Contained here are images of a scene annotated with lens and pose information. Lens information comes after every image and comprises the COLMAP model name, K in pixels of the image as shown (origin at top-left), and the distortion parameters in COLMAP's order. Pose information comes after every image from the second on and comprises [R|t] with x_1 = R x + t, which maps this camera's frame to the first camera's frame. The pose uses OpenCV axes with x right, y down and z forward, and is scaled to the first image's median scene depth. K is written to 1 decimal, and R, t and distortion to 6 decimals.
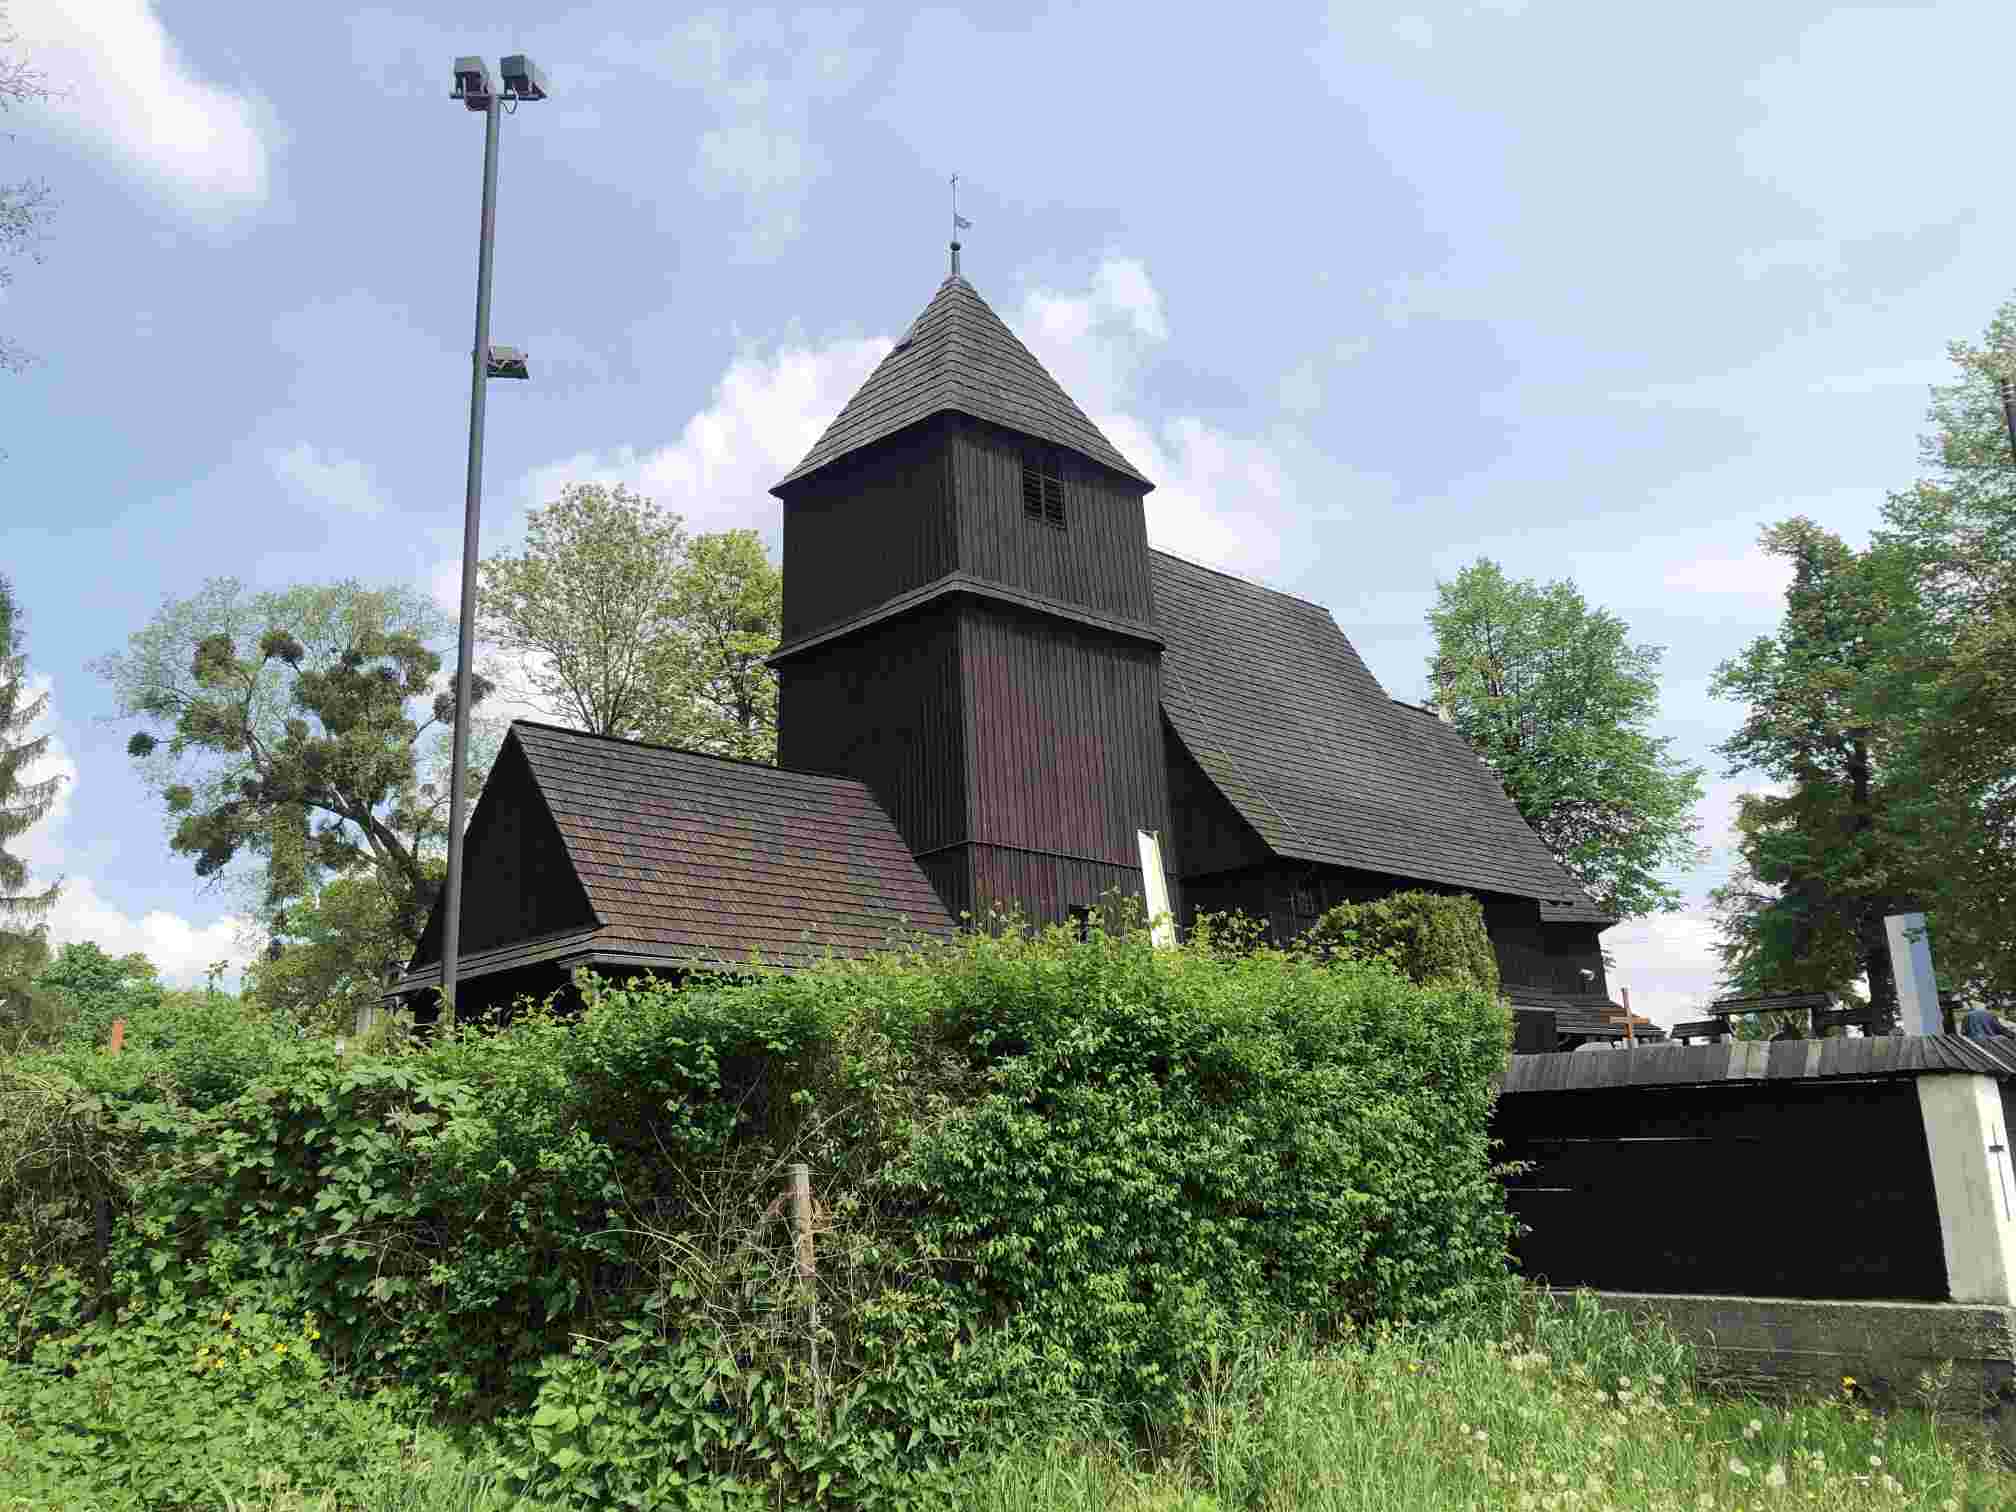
lens RADIAL K [[1646.7, 0, 1008.0], [0, 1646.7, 756.0], [0, 0, 1]] dist [0.023123, -0.003295]
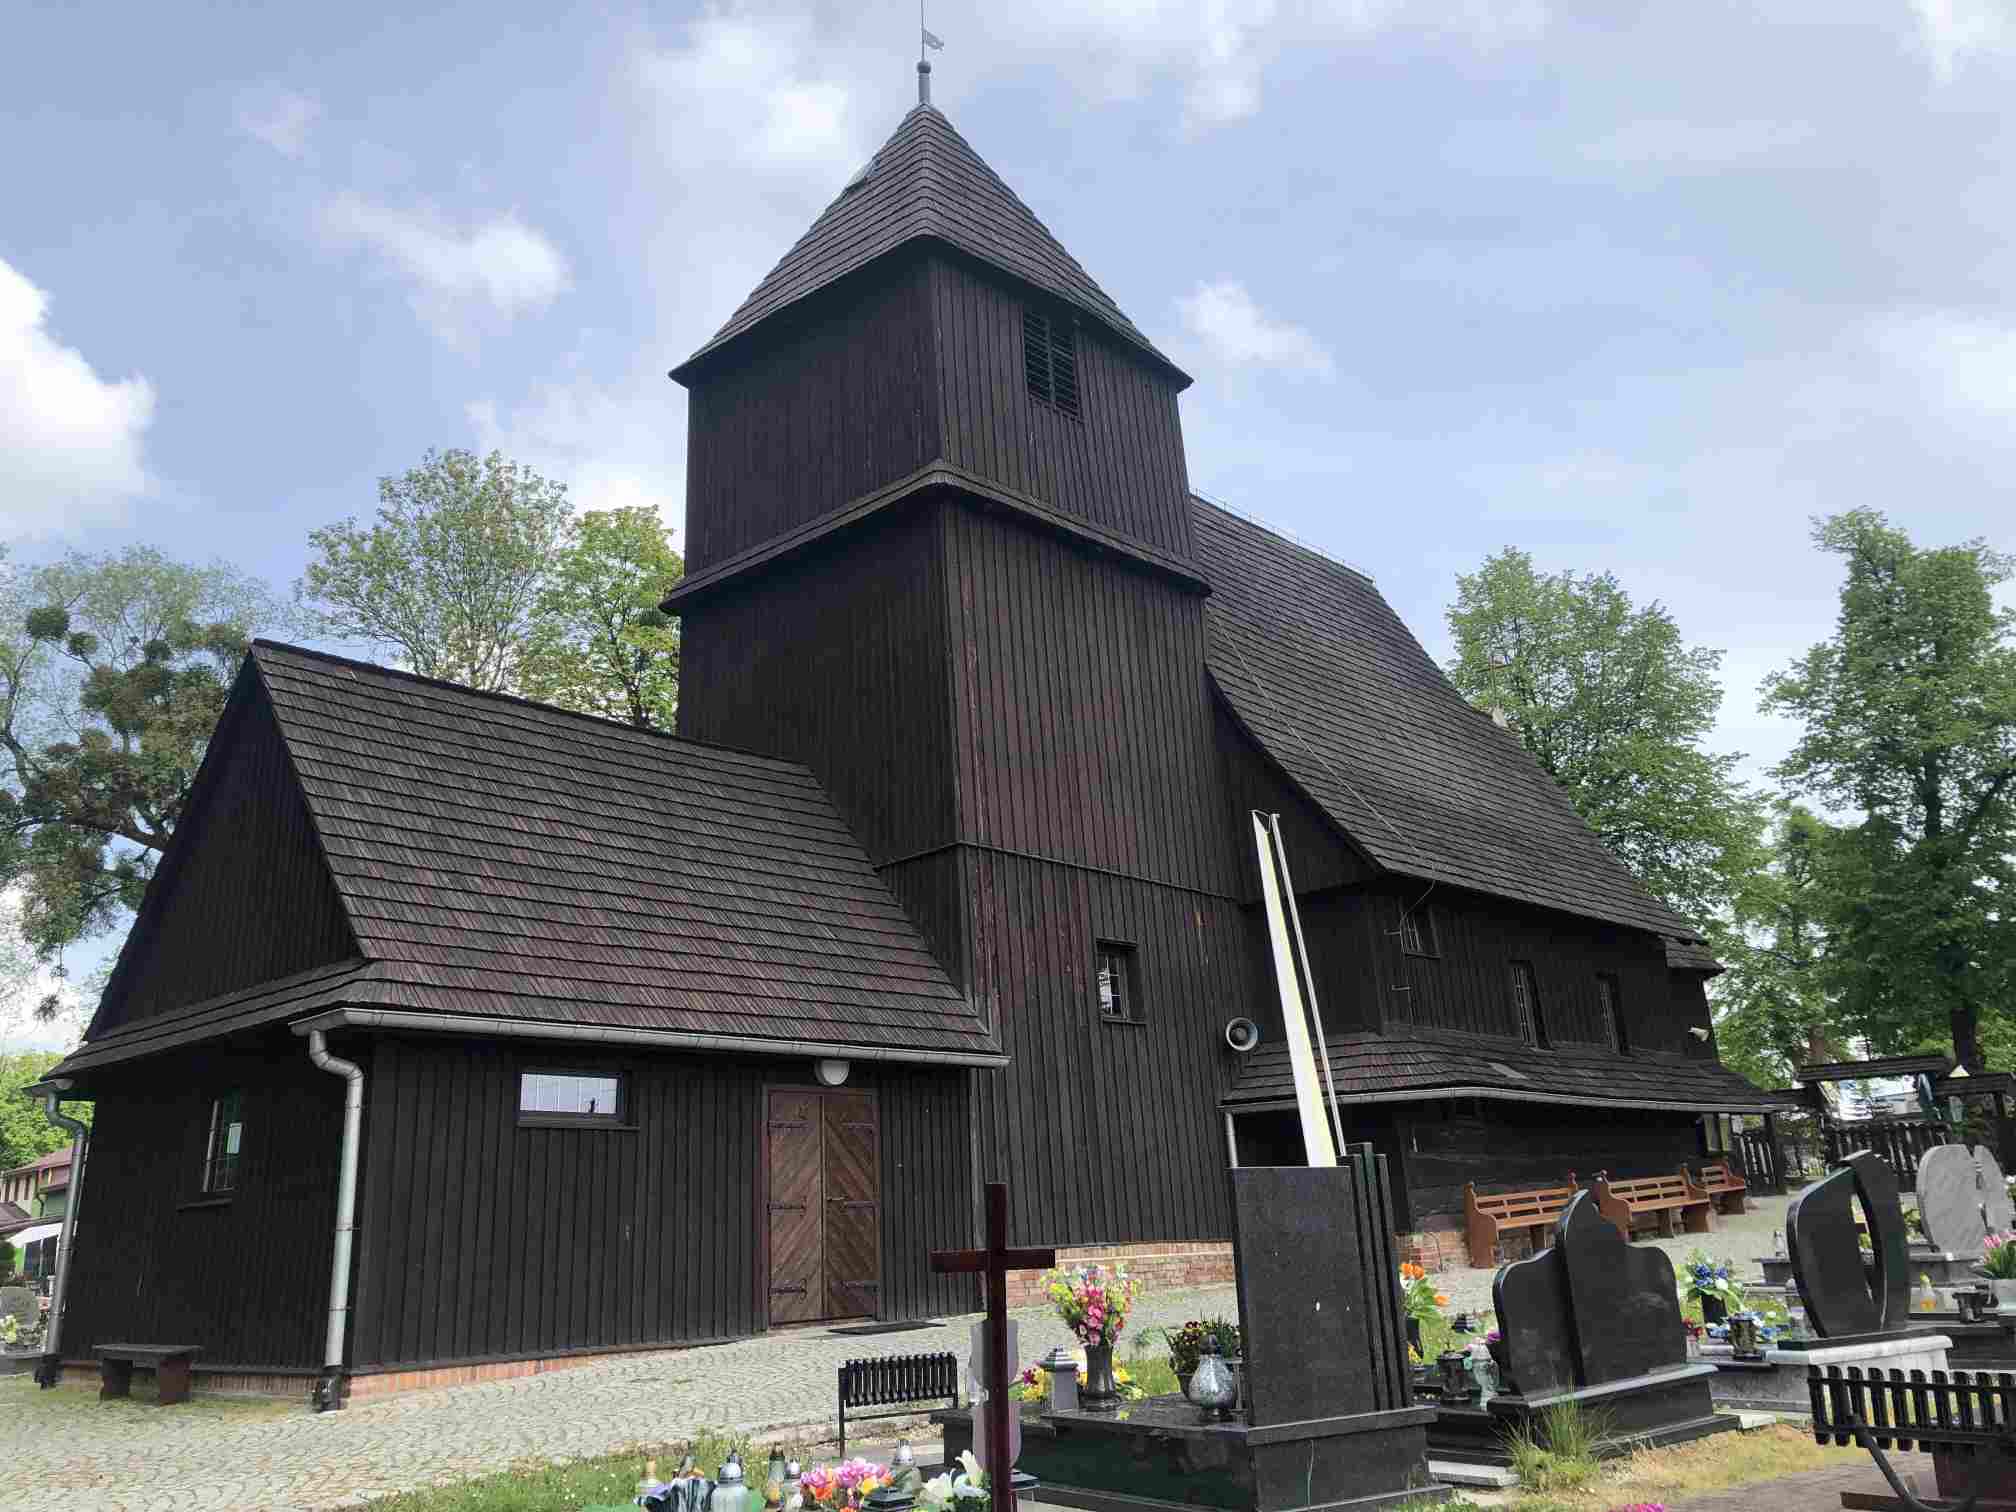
lens RADIAL K [[1661.9, 0, 1008.0], [0, 1661.9, 756.0], [0, 0, 1]] dist [-0.001660, 0.006067]
pose [[0.998513, 0.005839, 0.054202, -0.027261], [-0.003991, 0.999409, -0.034147, 0.026250], [-0.054369, 0.033880, 0.997946, 0.211317]]
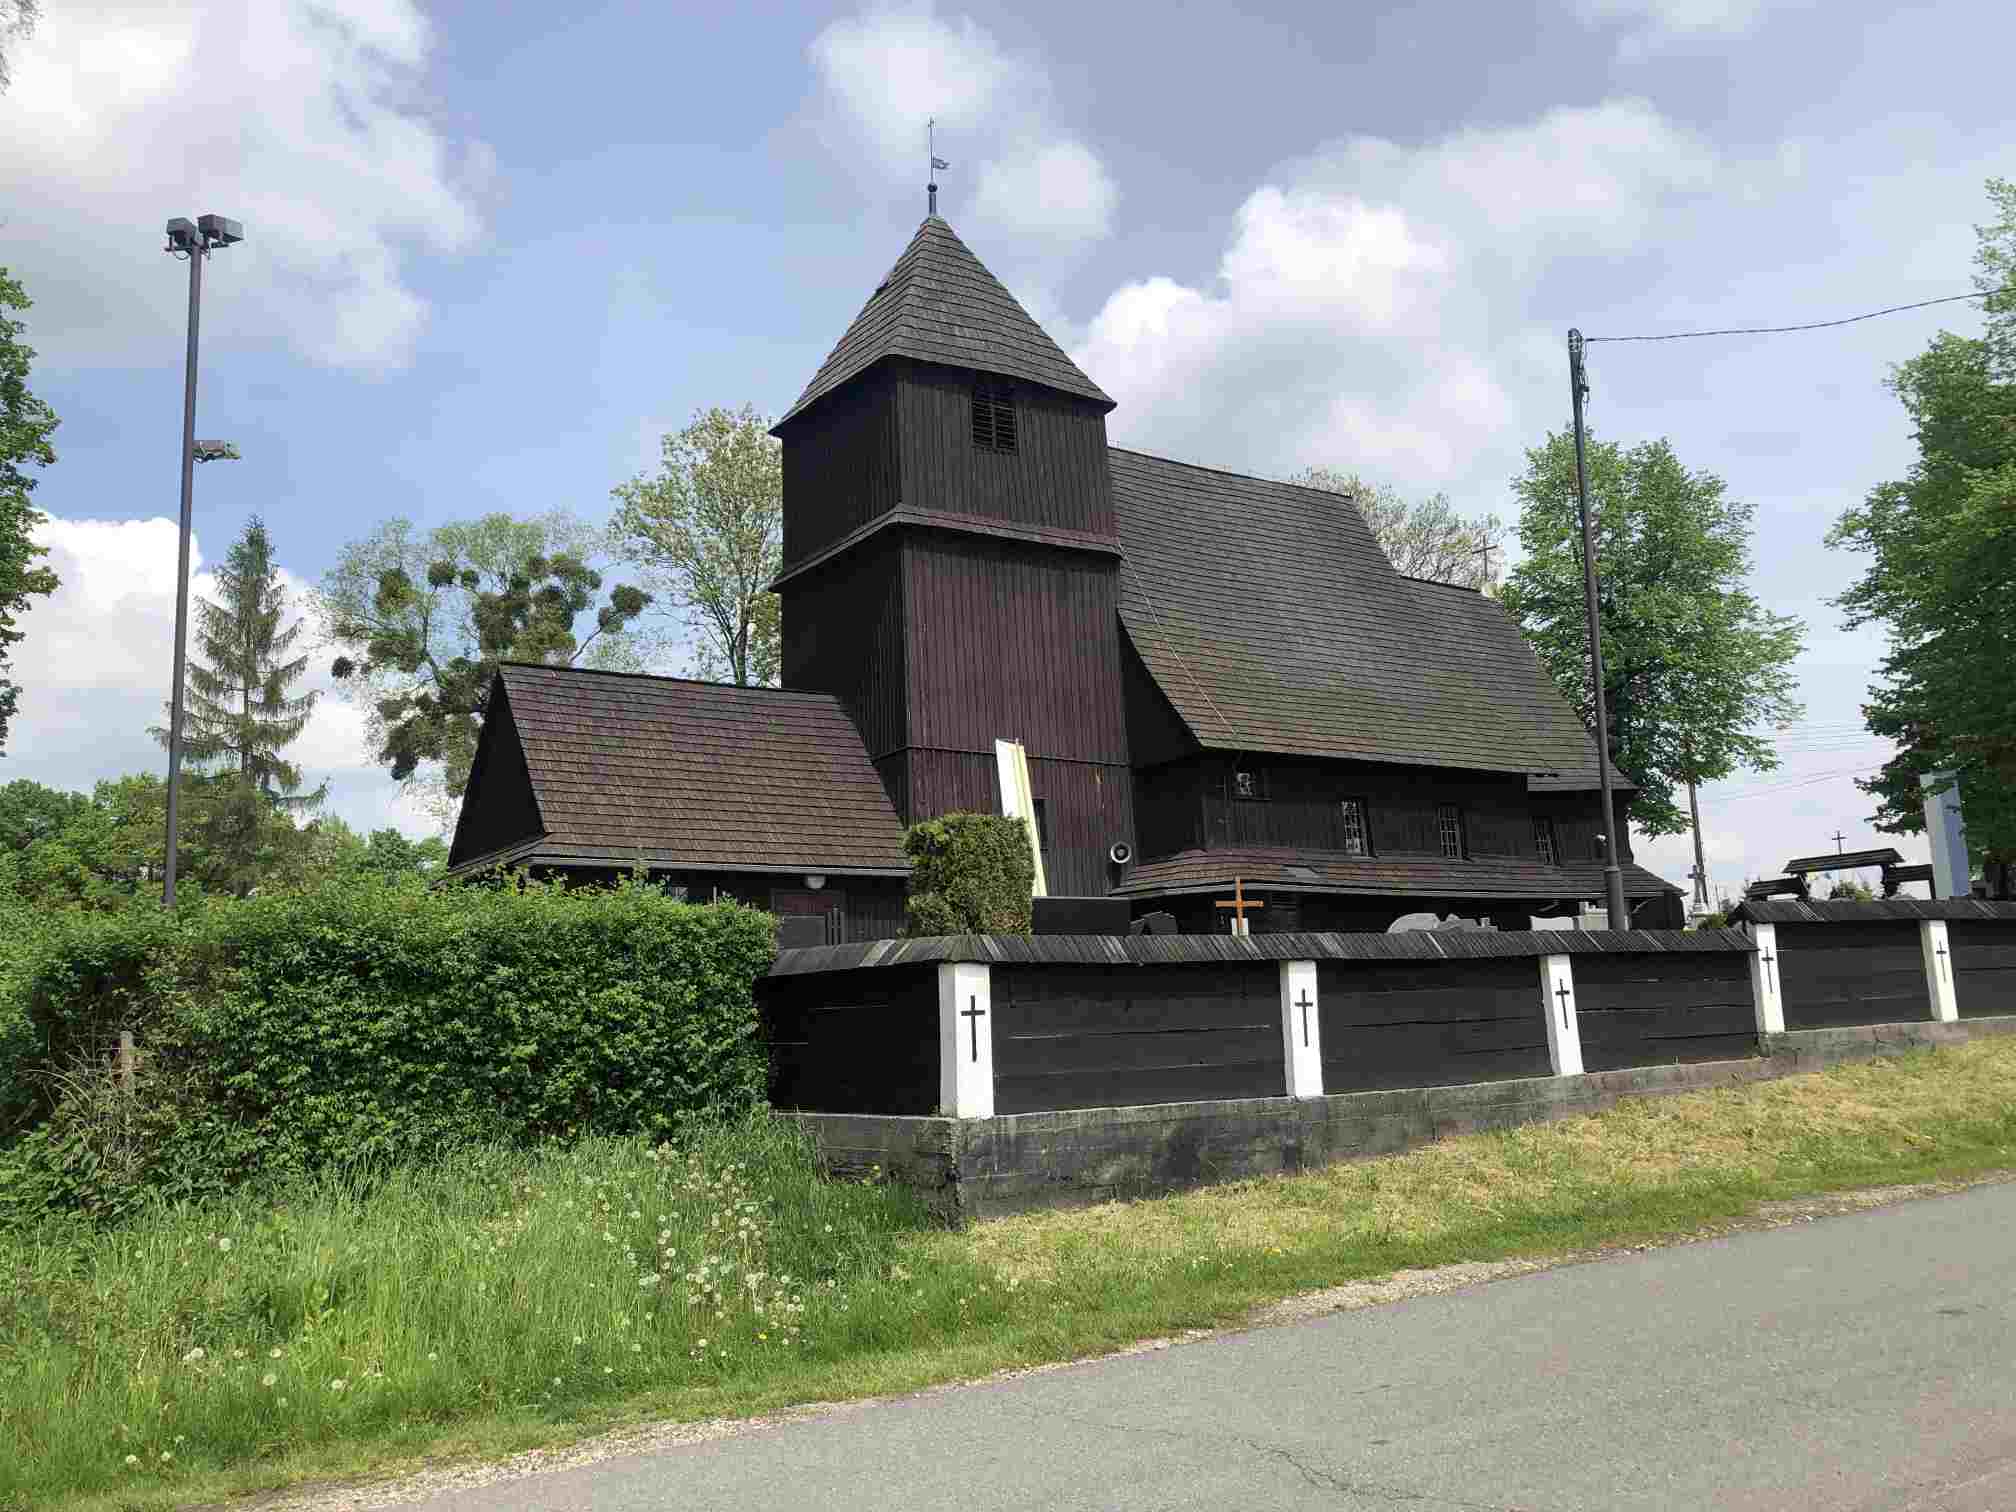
lens RADIAL K [[1645.3, 0, 1024.0], [0, 1645.3, 785.7], [0, 0, 1]] dist [0.011040, 0.004753]
pose [[0.985848, -0.029279, -0.165064, 0.162429], [0.045762, 0.994236, 0.096954, -0.018462], [0.161274, -0.103135, 0.981506, -0.071920]]
